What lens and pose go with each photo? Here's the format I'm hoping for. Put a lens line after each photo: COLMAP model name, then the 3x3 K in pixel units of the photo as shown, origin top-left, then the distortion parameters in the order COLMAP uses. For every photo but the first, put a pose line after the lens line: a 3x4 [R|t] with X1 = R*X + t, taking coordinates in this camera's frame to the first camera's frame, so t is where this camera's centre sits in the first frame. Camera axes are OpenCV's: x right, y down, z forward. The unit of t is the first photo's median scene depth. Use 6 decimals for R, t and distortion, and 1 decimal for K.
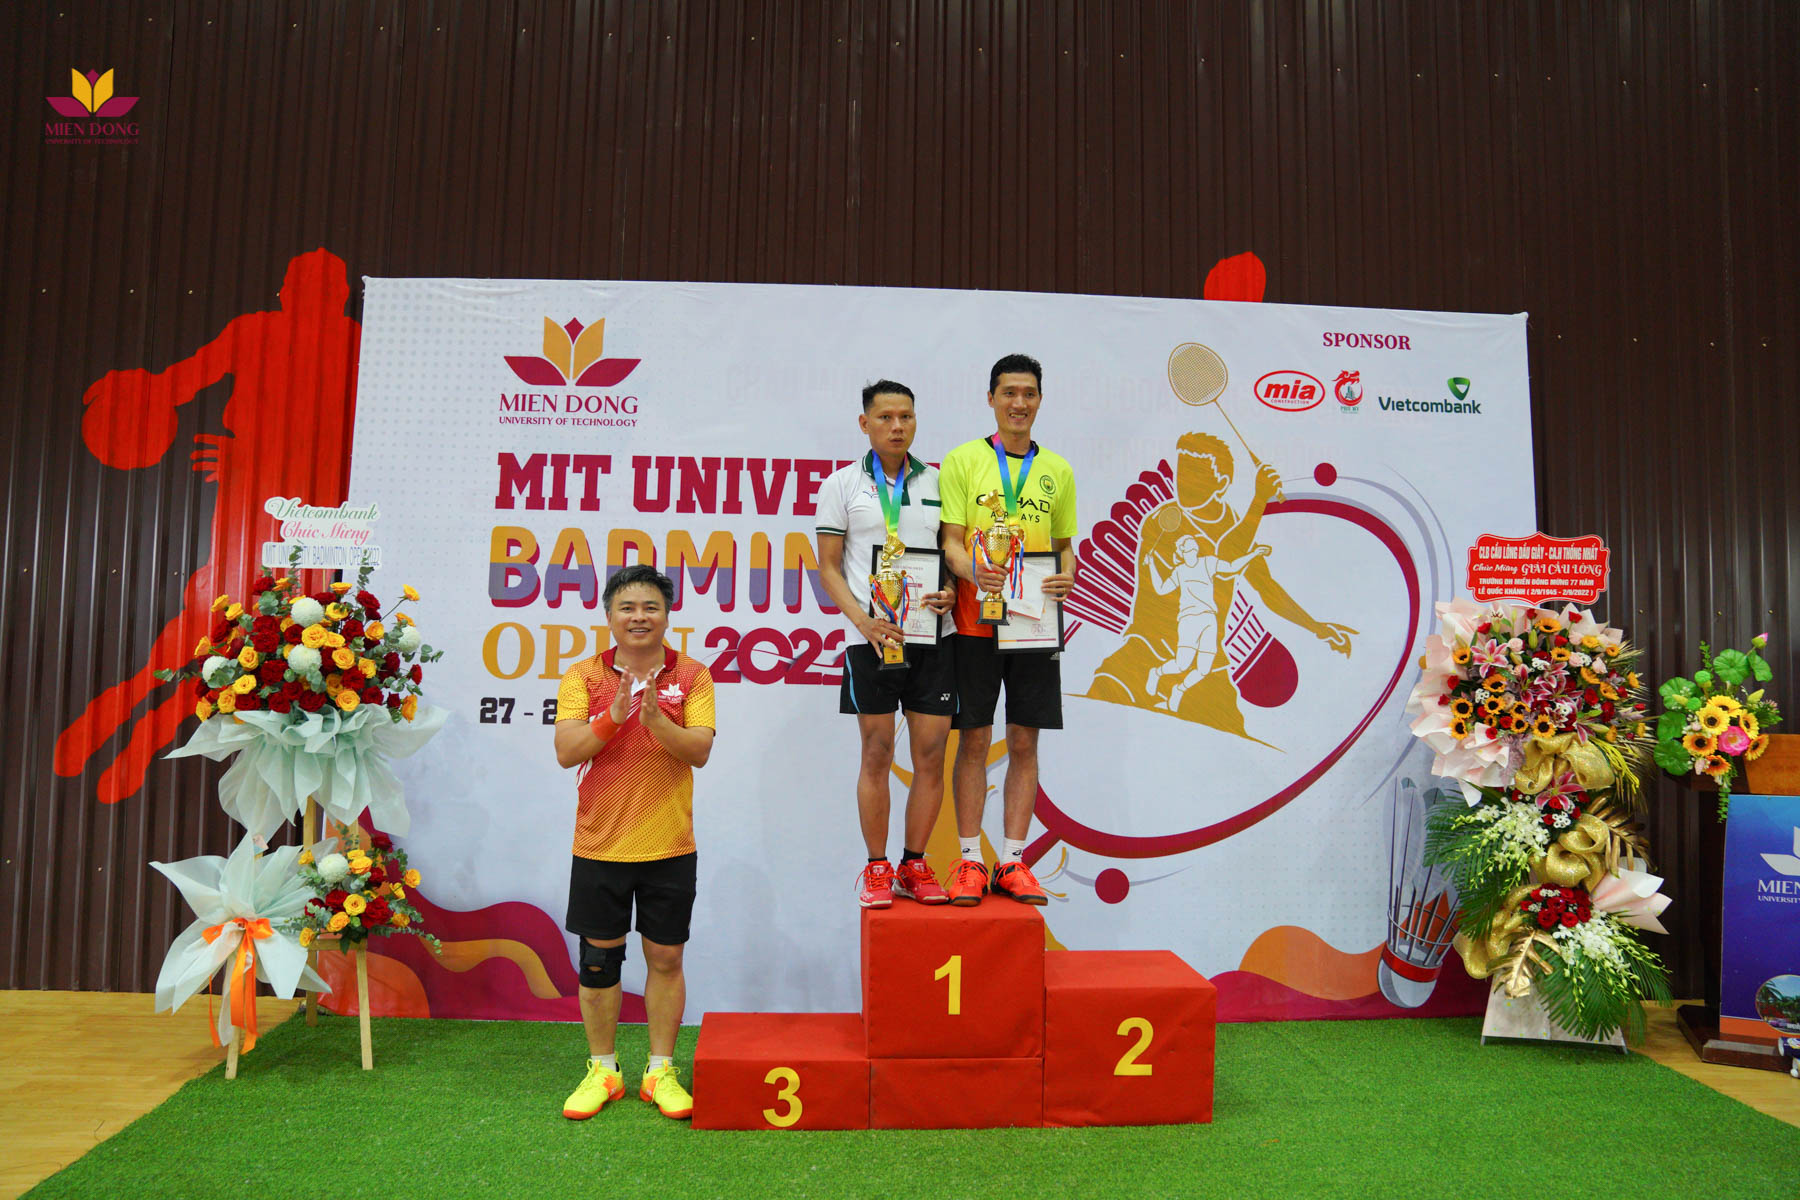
lens RADIAL K [[1269.1, 0, 896.9], [0, 1269.1, 598.0], [0, 0, 1]] dist [-0.132607, 0.105651]
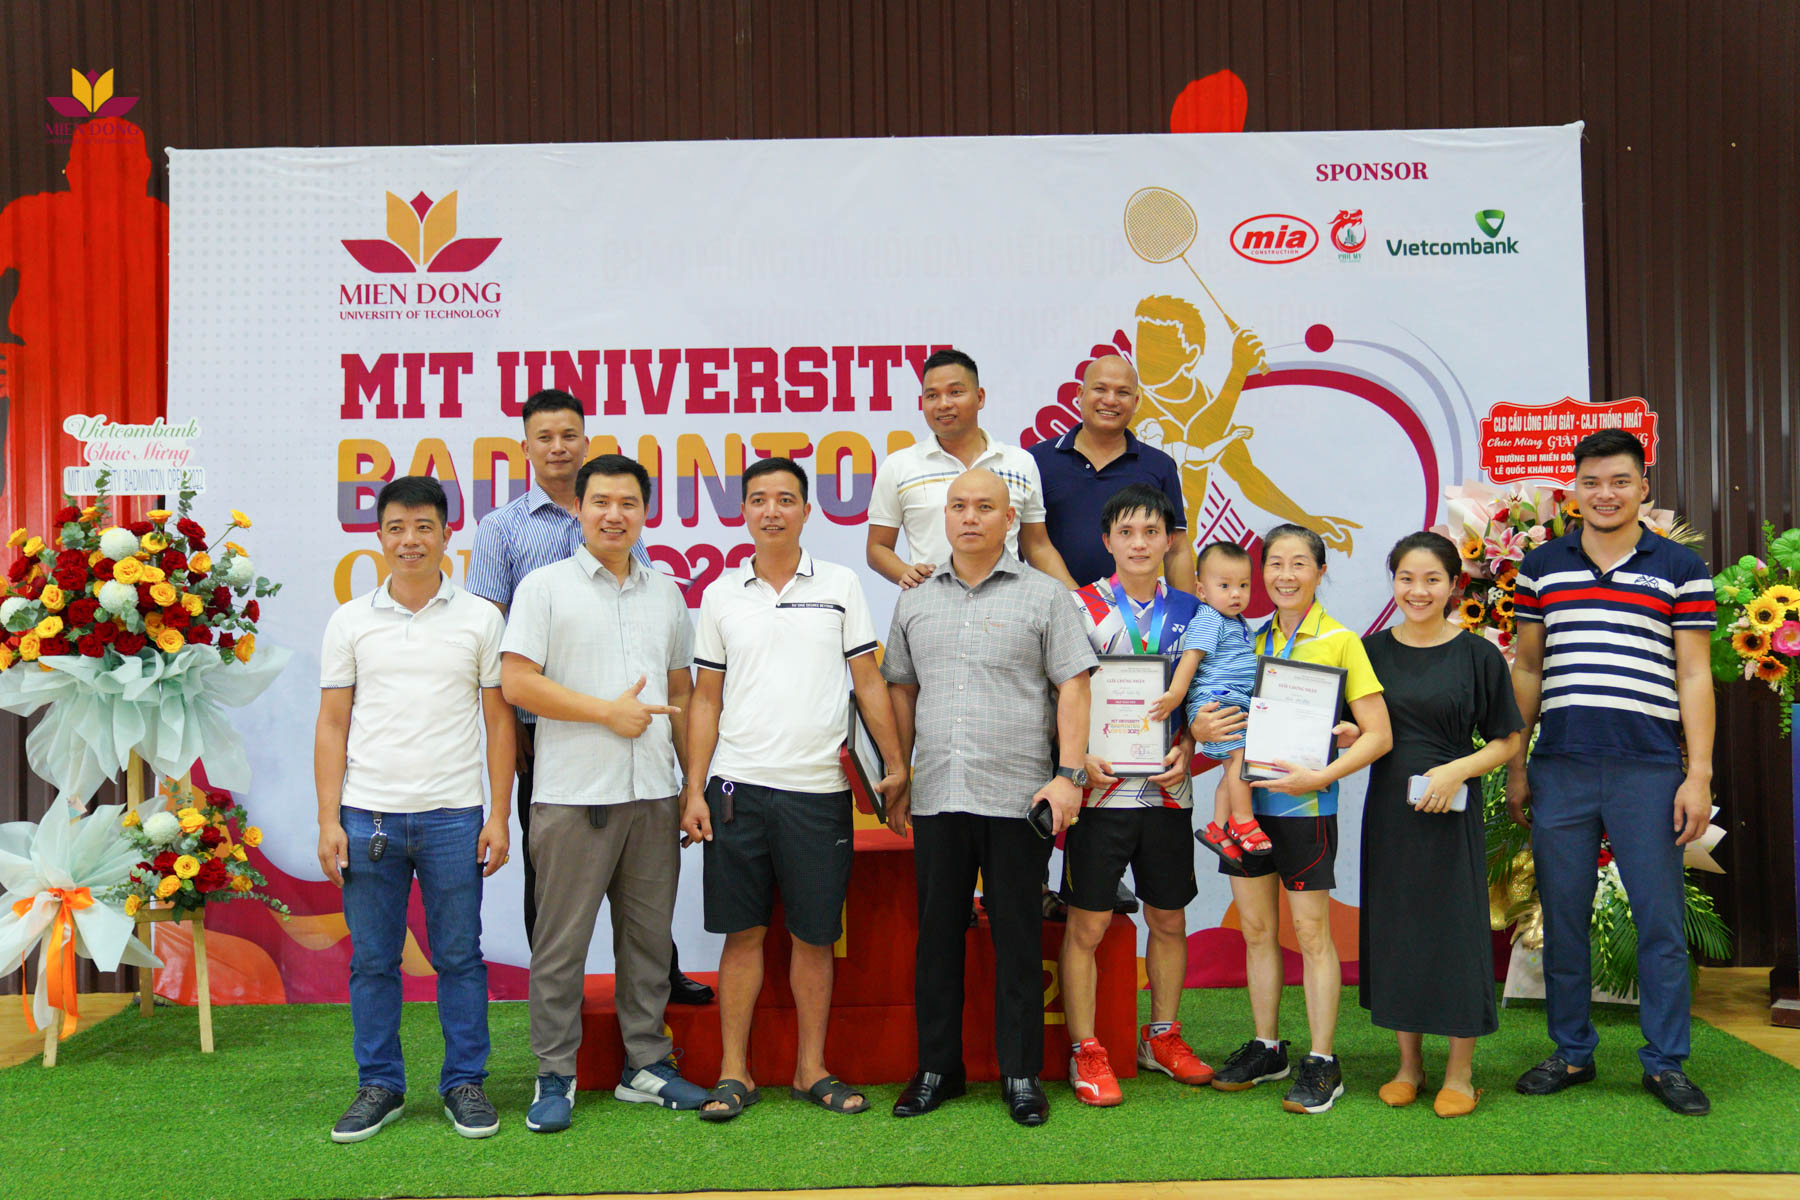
lens RADIAL K [[1749.6, 0, 903.4], [0, 1749.6, 600.1], [0, 0, 1]] dist [-0.040840, 0.191391]
pose [[0.998146, -0.034308, -0.050282, 0.125082], [0.036657, 0.998242, 0.046576, 0.011568], [0.048596, -0.048333, 0.997648, -0.192826]]
